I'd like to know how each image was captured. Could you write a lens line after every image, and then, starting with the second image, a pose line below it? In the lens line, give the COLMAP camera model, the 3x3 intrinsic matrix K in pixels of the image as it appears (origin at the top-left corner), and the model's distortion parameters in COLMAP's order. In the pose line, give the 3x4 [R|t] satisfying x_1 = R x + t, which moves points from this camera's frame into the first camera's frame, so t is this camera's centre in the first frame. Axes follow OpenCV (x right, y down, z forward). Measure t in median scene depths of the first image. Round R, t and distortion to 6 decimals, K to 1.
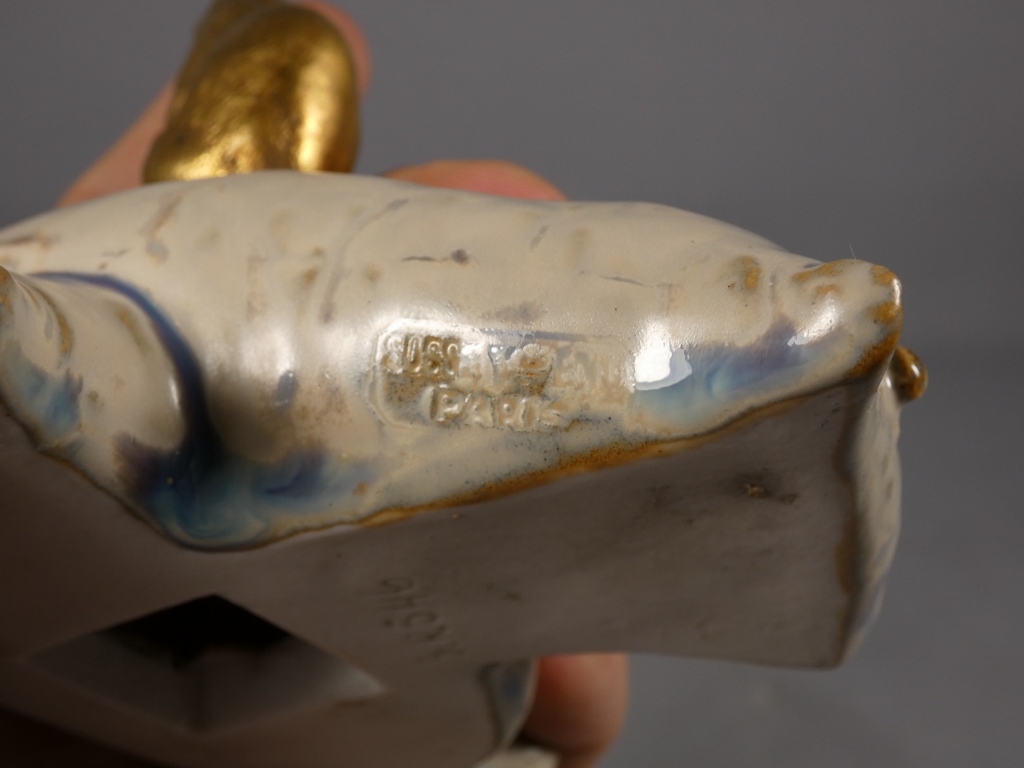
lens RADIAL K [[1447.9, 0, 512.9], [0, 1447.9, 384.8], [0, 0, 1]] dist [0.014967, 0.000000]
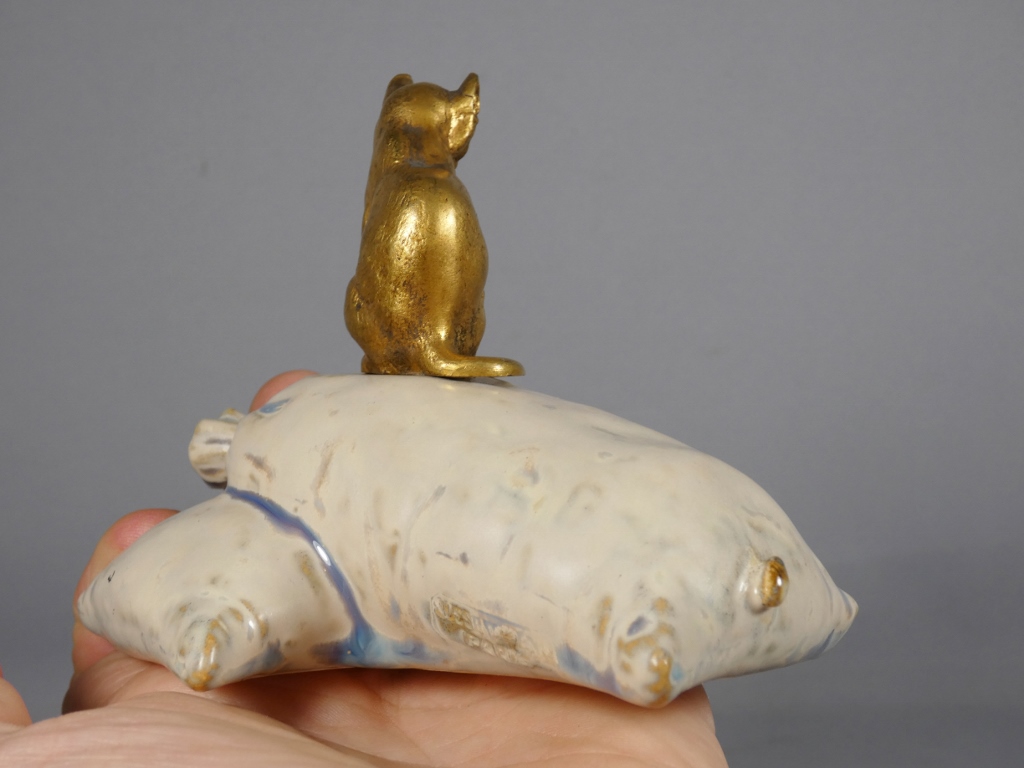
lens RADIAL K [[1447.9, 0, 511.3], [0, 1447.9, 380.2], [0, 0, 1]] dist [0.014967, 0.000000]
pose [[0.911643, -0.015926, -0.410674, 0.715917], [0.219753, 0.863296, 0.454345, -1.035421], [0.347297, -0.504447, 0.790518, -0.183000]]
